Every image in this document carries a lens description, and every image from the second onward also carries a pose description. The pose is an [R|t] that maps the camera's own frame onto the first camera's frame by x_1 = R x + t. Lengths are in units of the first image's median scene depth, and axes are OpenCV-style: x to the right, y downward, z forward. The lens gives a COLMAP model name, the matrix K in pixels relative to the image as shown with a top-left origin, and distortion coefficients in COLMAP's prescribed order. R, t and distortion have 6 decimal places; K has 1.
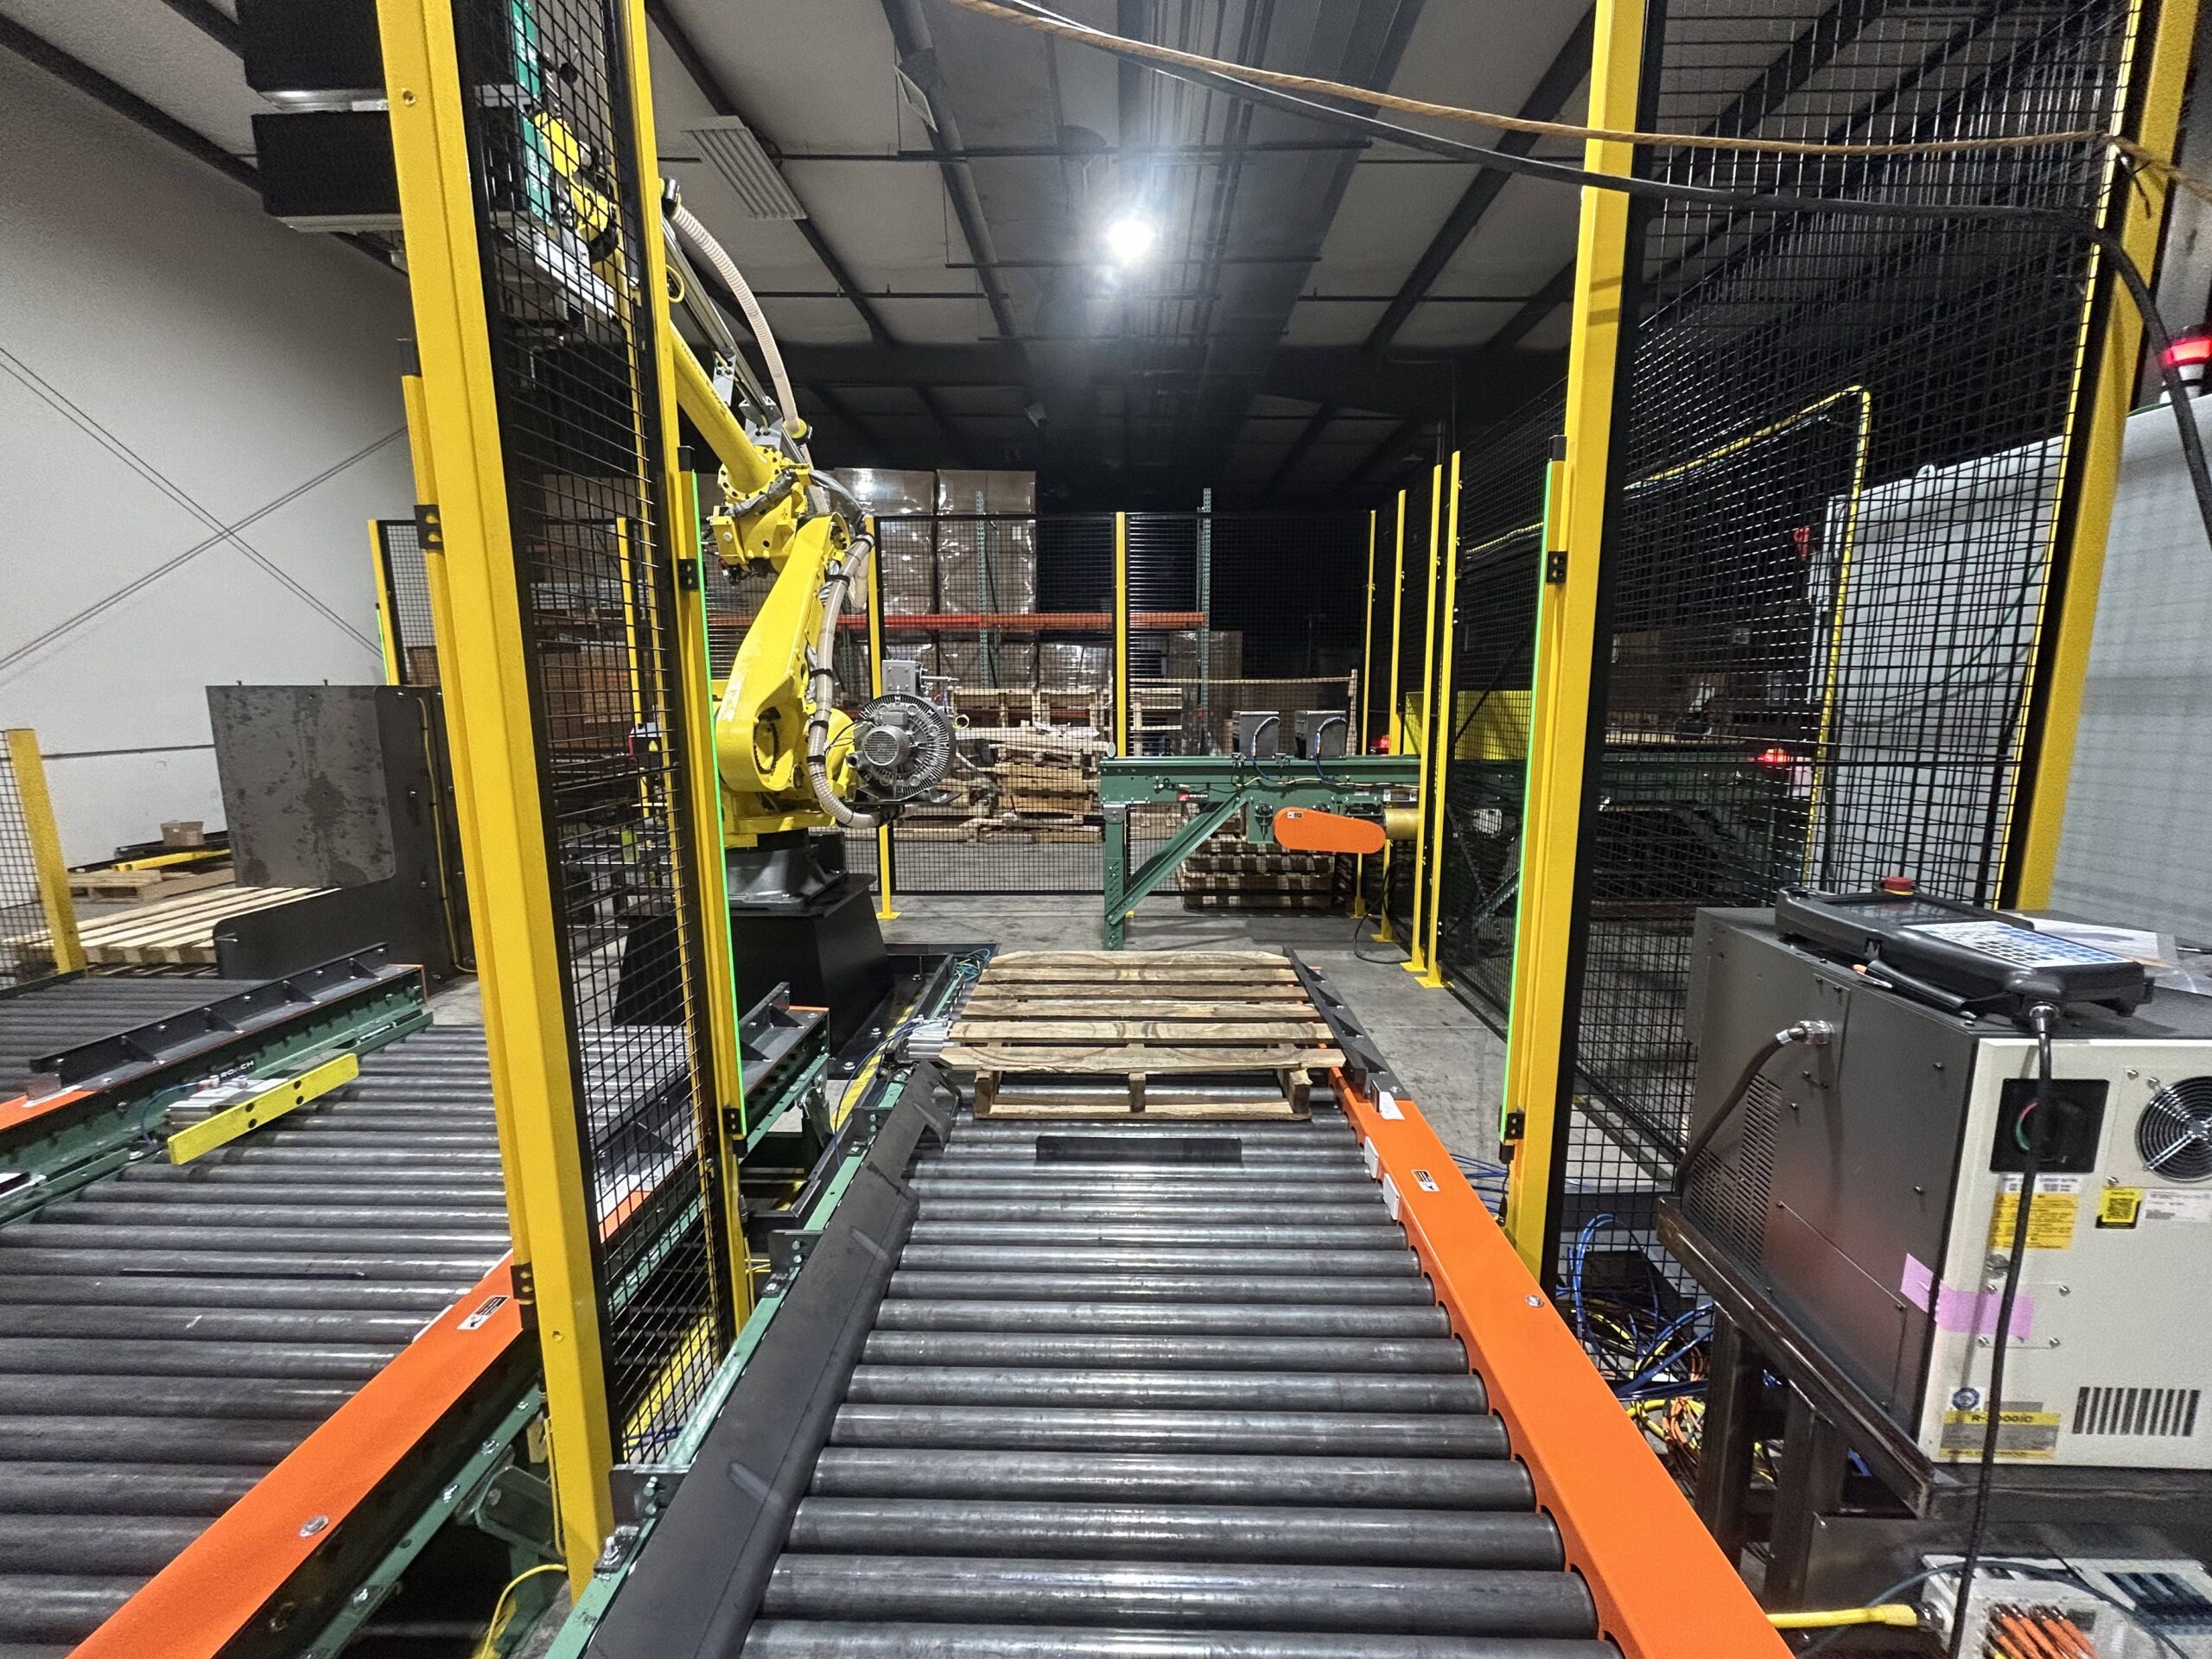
lens RADIAL K [[887.6, 0, 1112.5], [0, 887.6, 836.1], [0, 0, 1]] dist [-0.001211, 0.000809]
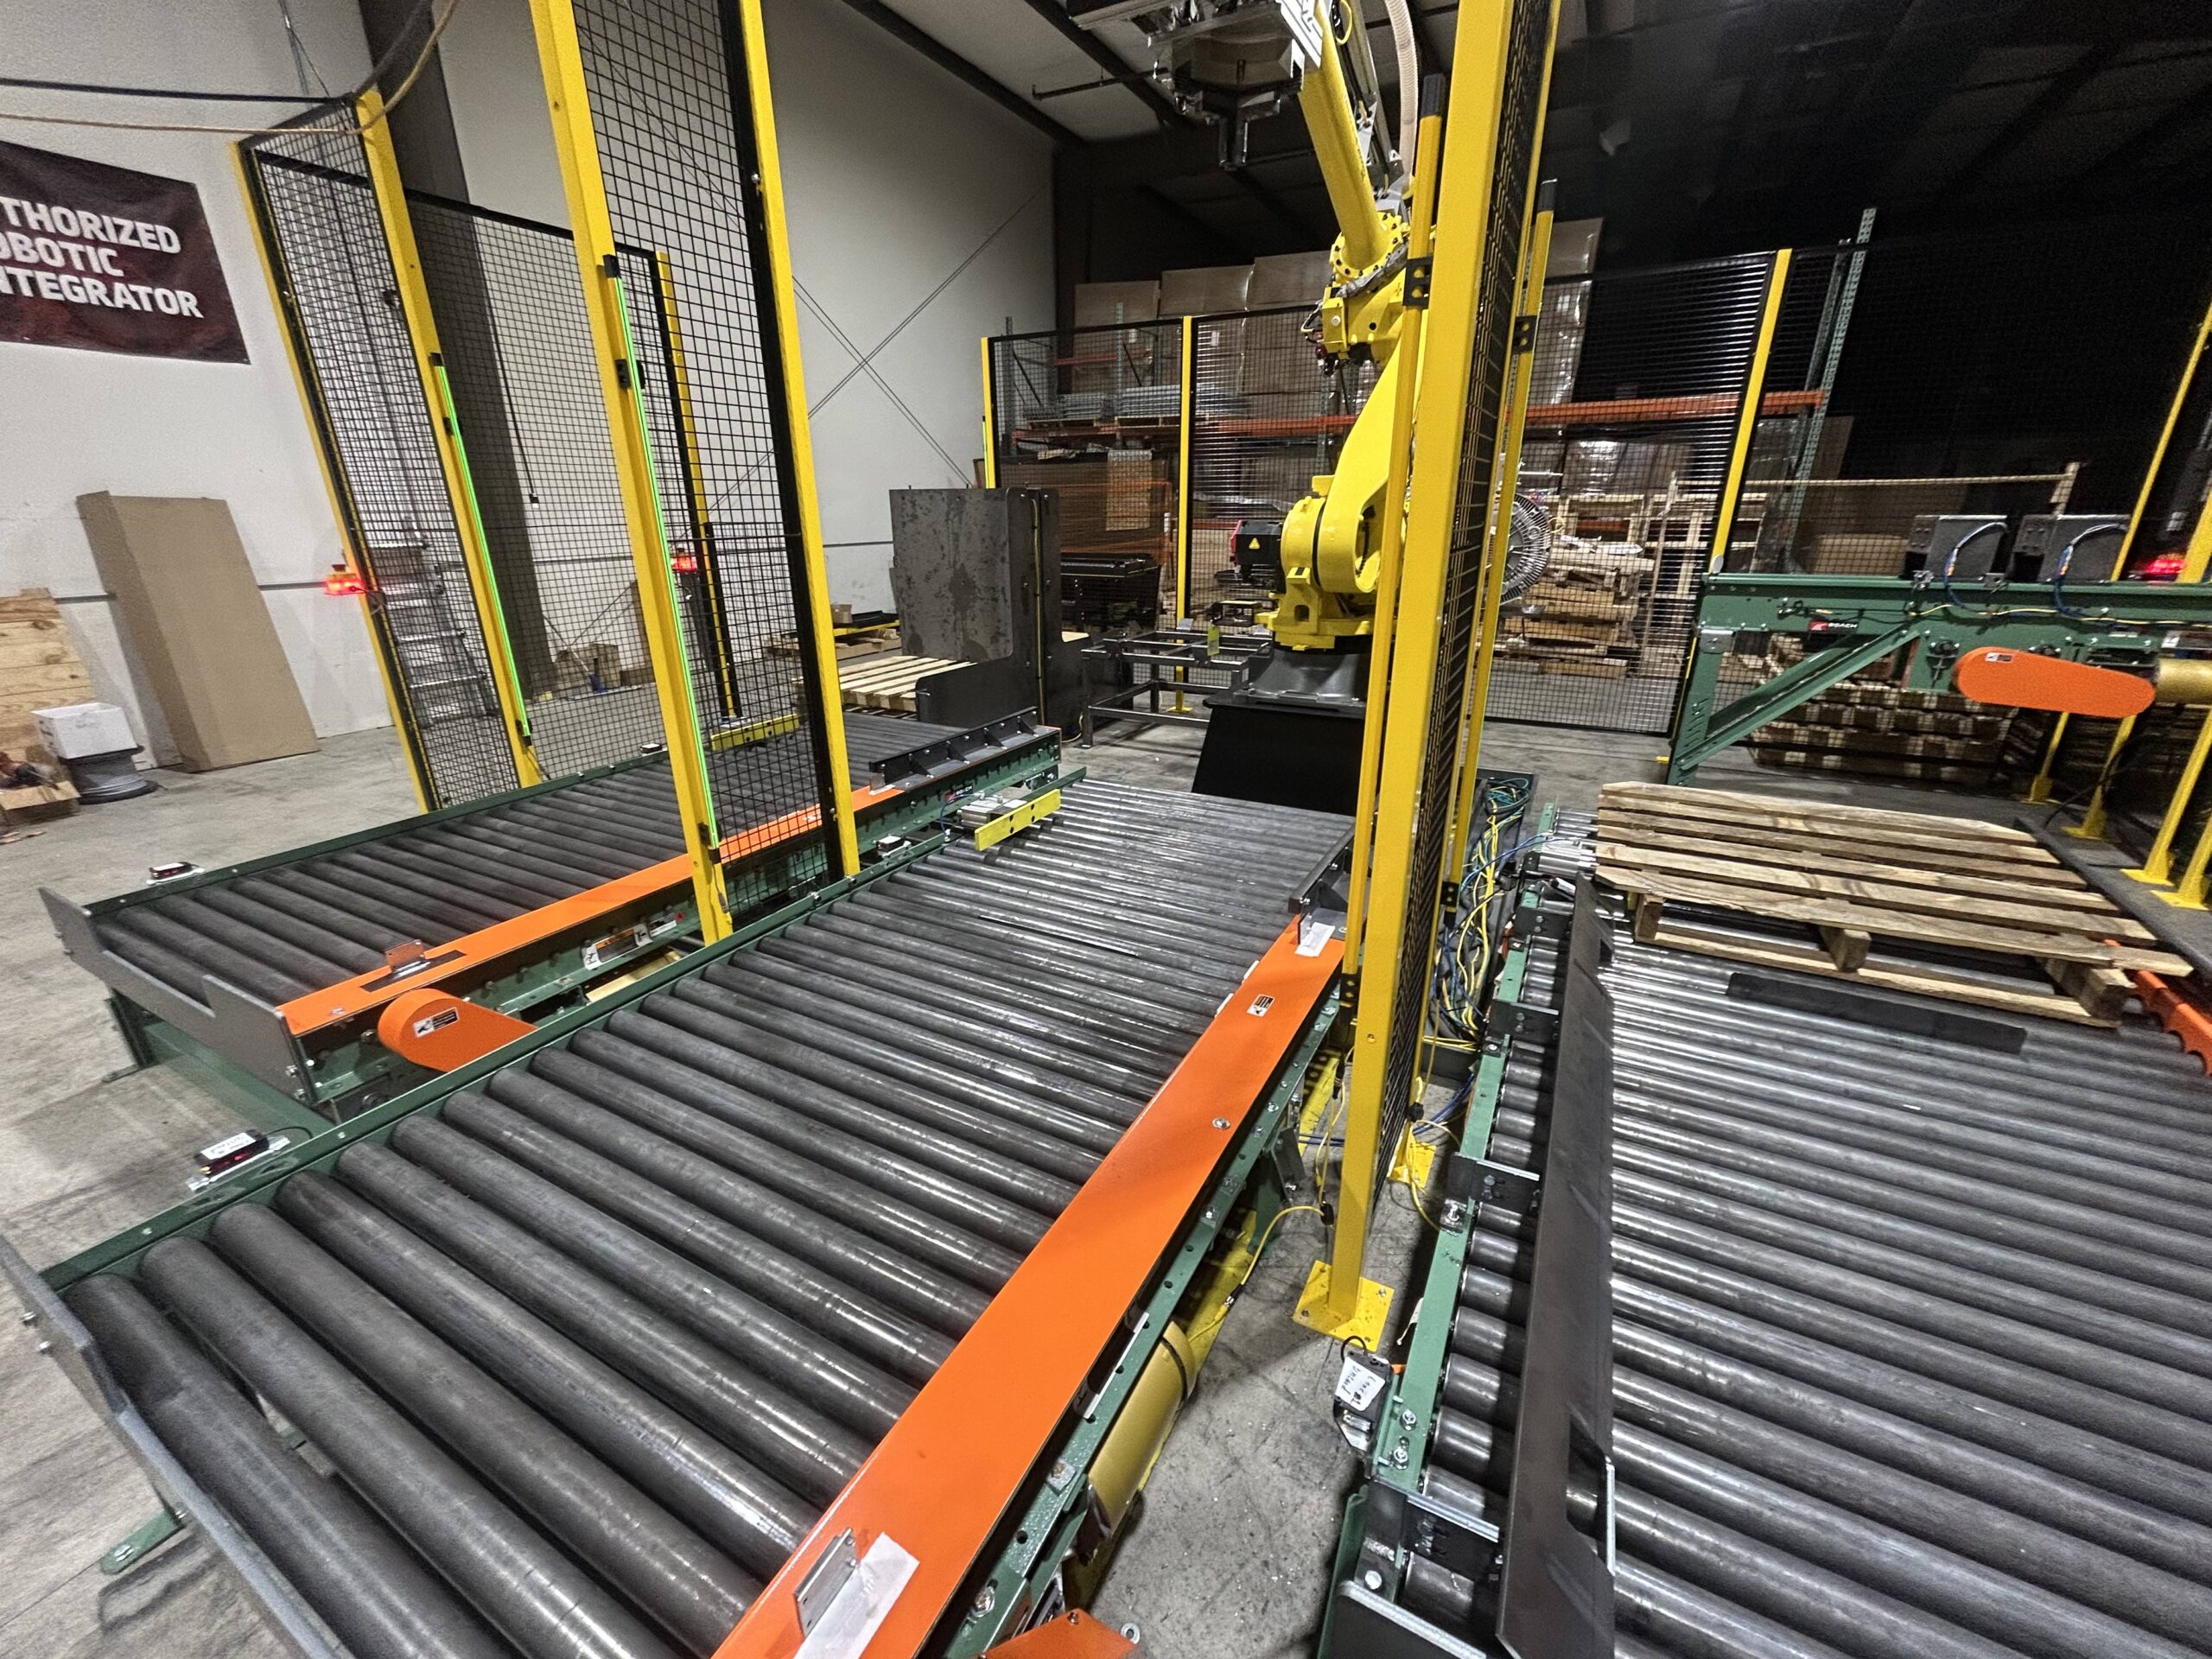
lens RADIAL K [[887.6, 0, 1112.5], [0, 887.6, 836.1], [0, 0, 1]] dist [-0.001211, 0.000809]
pose [[0.892079, 0.157420, -0.423574, -0.158935], [-0.072386, 0.975035, 0.209919, 0.026050], [0.446045, -0.156604, 0.881203, -0.051690]]
